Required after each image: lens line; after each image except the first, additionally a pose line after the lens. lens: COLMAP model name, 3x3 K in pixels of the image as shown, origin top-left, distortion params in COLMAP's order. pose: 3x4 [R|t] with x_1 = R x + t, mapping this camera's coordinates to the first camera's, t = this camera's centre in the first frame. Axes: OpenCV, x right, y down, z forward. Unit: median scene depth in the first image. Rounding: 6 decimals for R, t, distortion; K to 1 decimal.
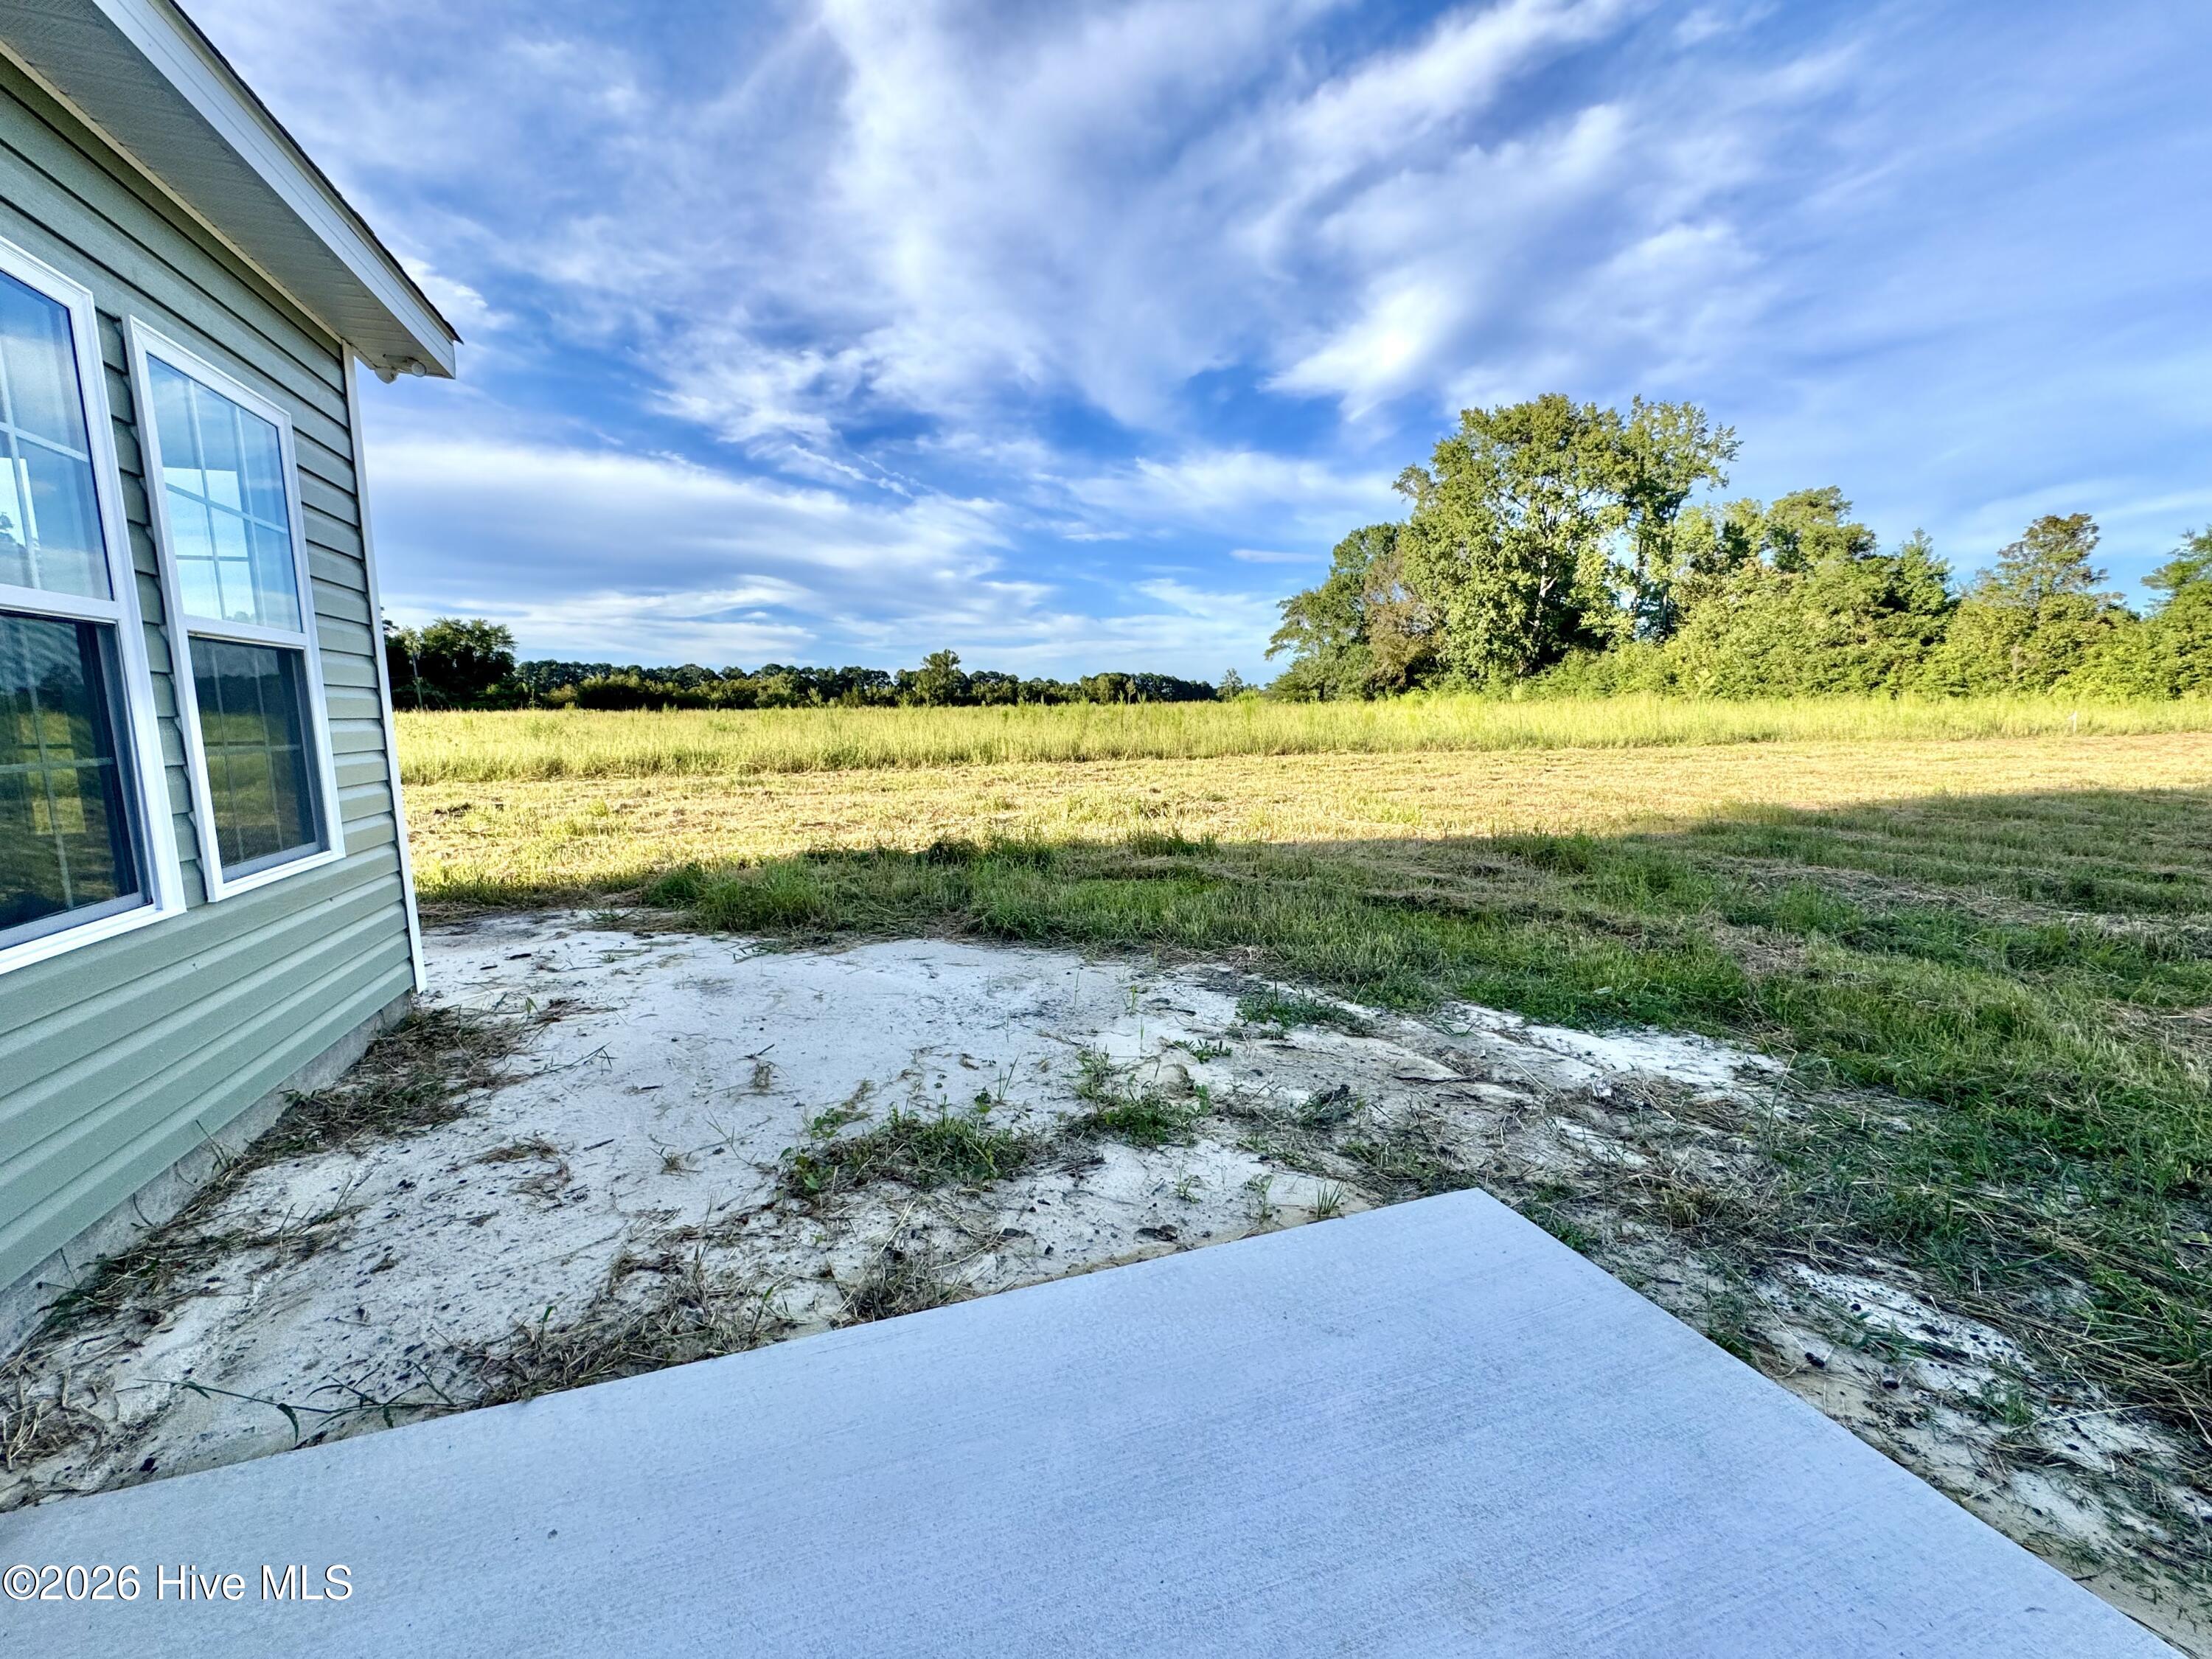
lens RADIAL K [[889.6, 0, 1104.6], [0, 889.6, 827.4], [0, 0, 1]] dist [-0.003786, 0.001013]
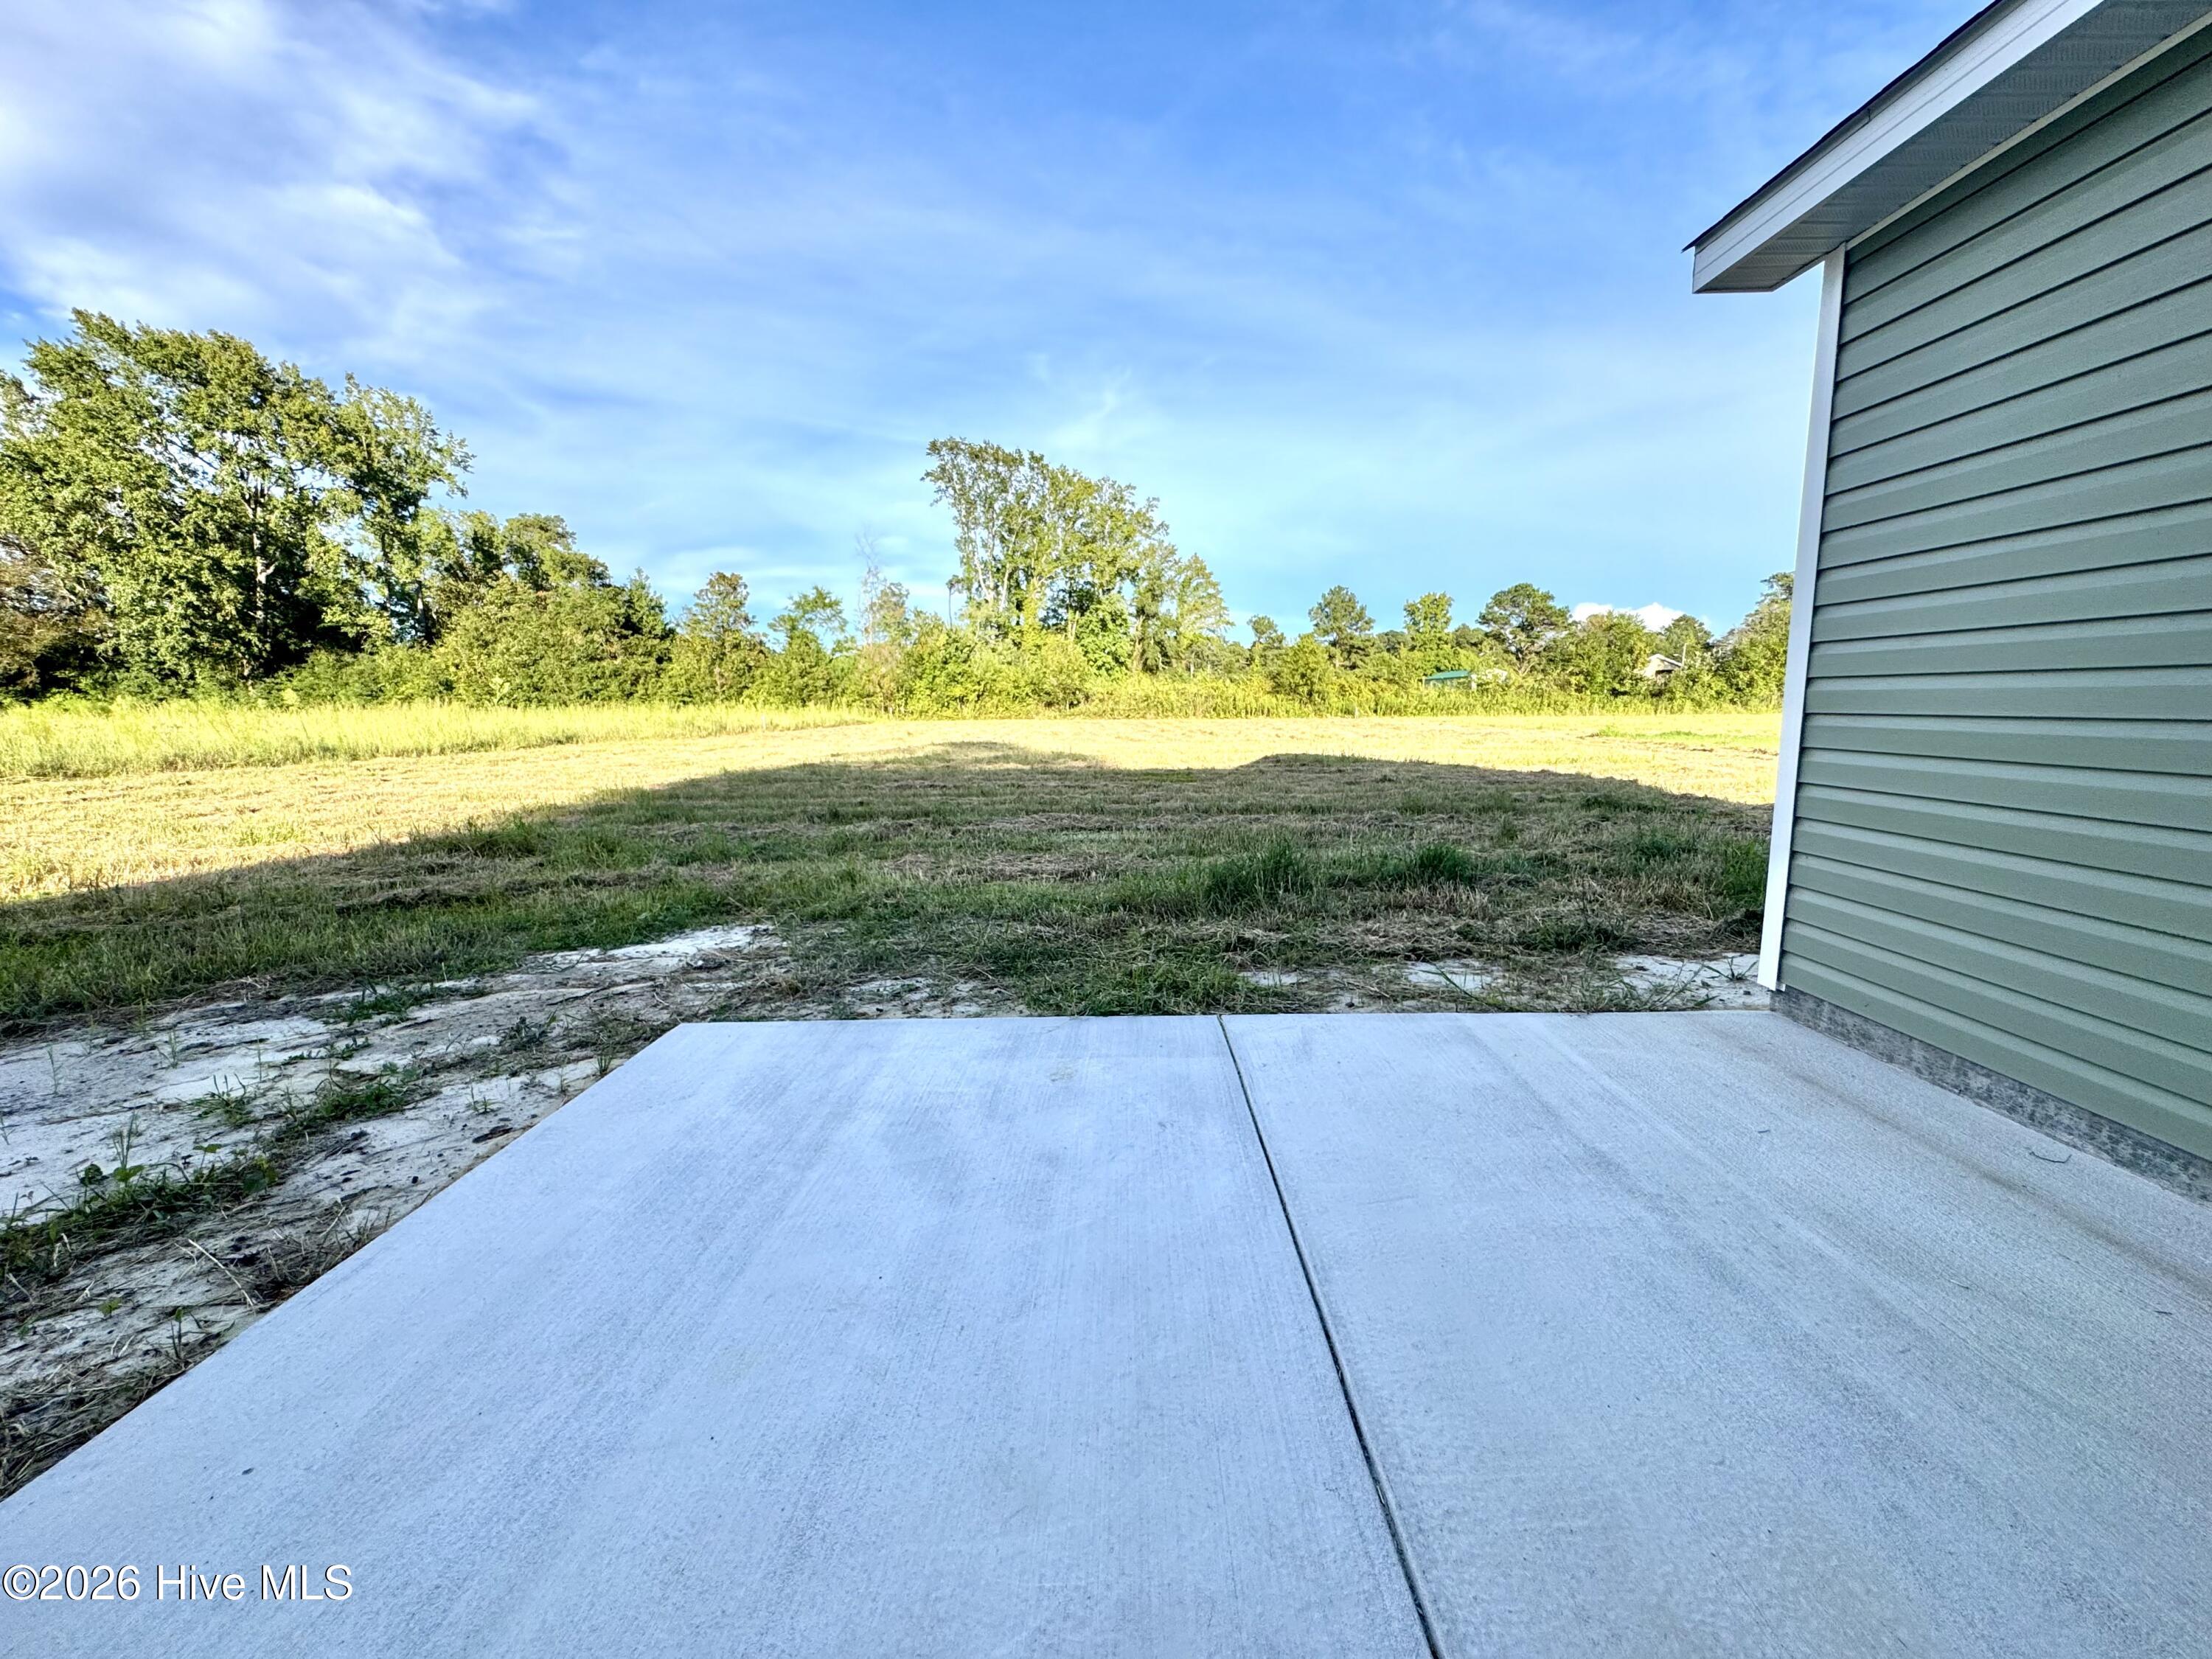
lens RADIAL K [[889.6, 0, 1106.3], [0, 889.6, 828.1], [0, 0, 1]] dist [-0.003786, 0.001013]
pose [[0.354919, -0.124006, 0.926637, -0.241419], [0.132085, 0.987873, 0.081610, 0.022928], [-0.925519, 0.093430, 0.366994, -0.079396]]
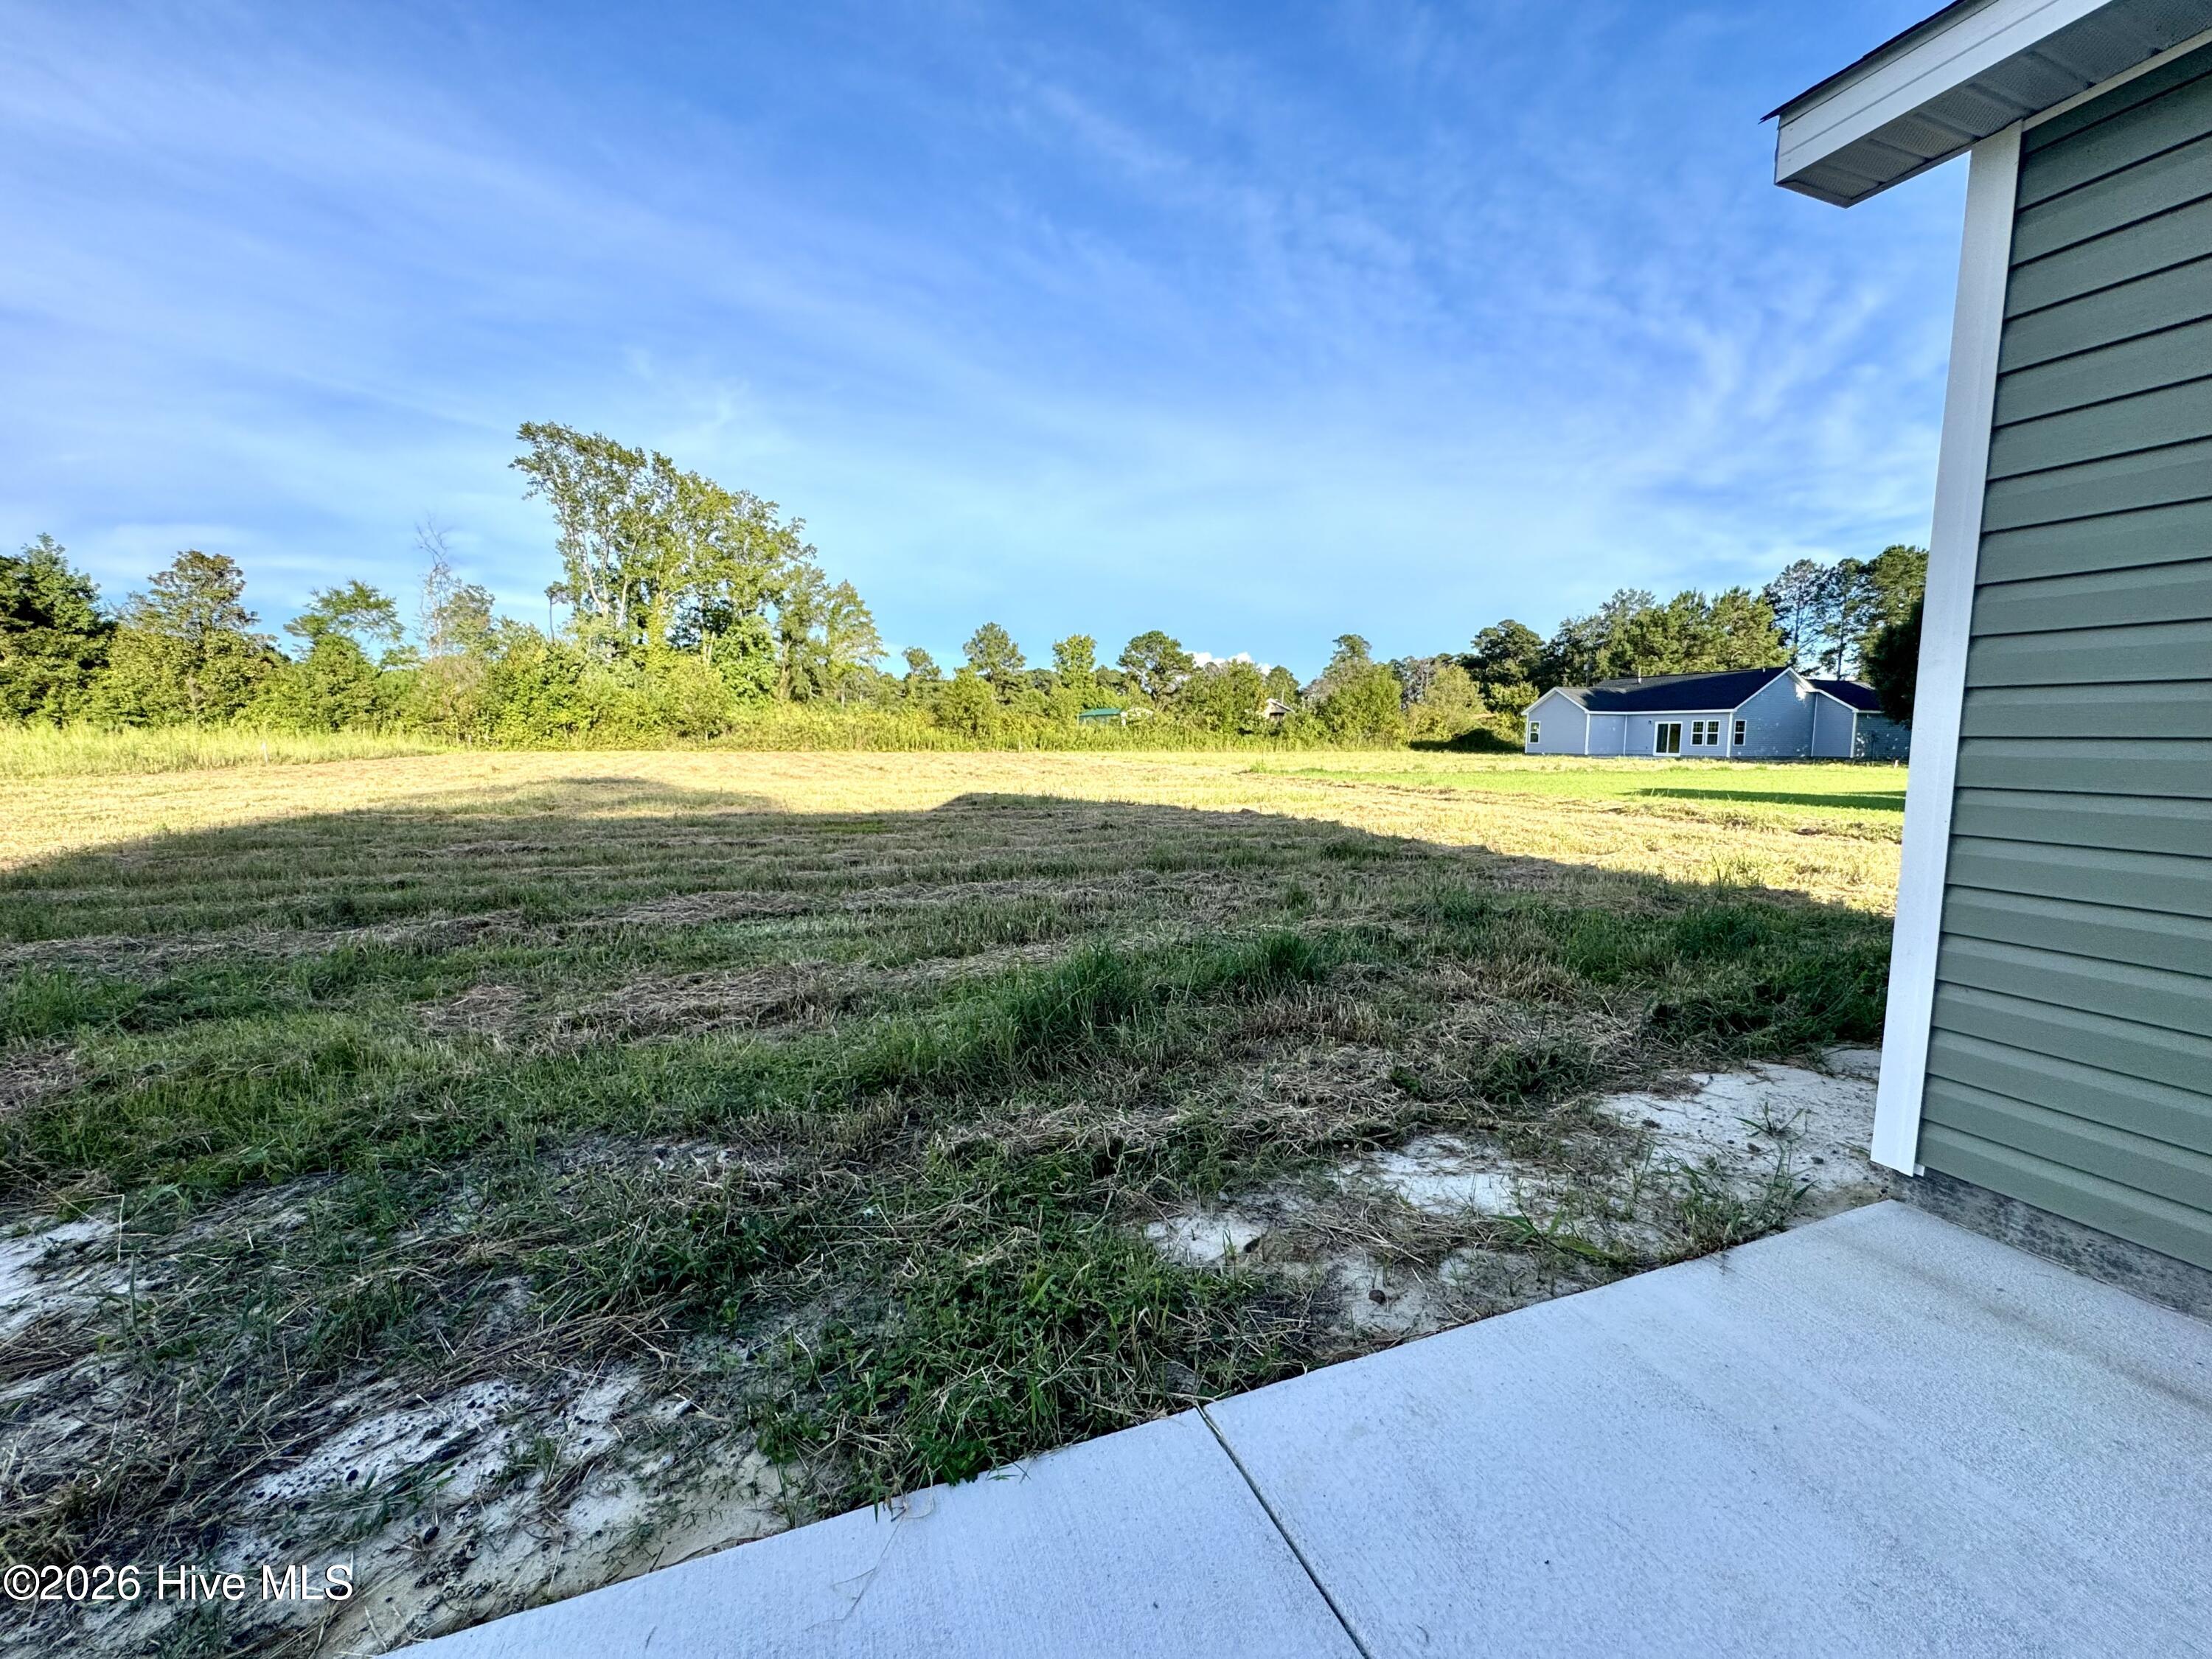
lens RADIAL K [[889.6, 0, 1106.3], [0, 889.6, 825.9], [0, 0, 1]] dist [-0.003786, 0.001013]
pose [[-0.019229, -0.092294, 0.995546, 0.025063], [0.128380, 0.987260, 0.094006, -0.009469], [-0.991539, 0.129616, -0.007135, 0.073713]]
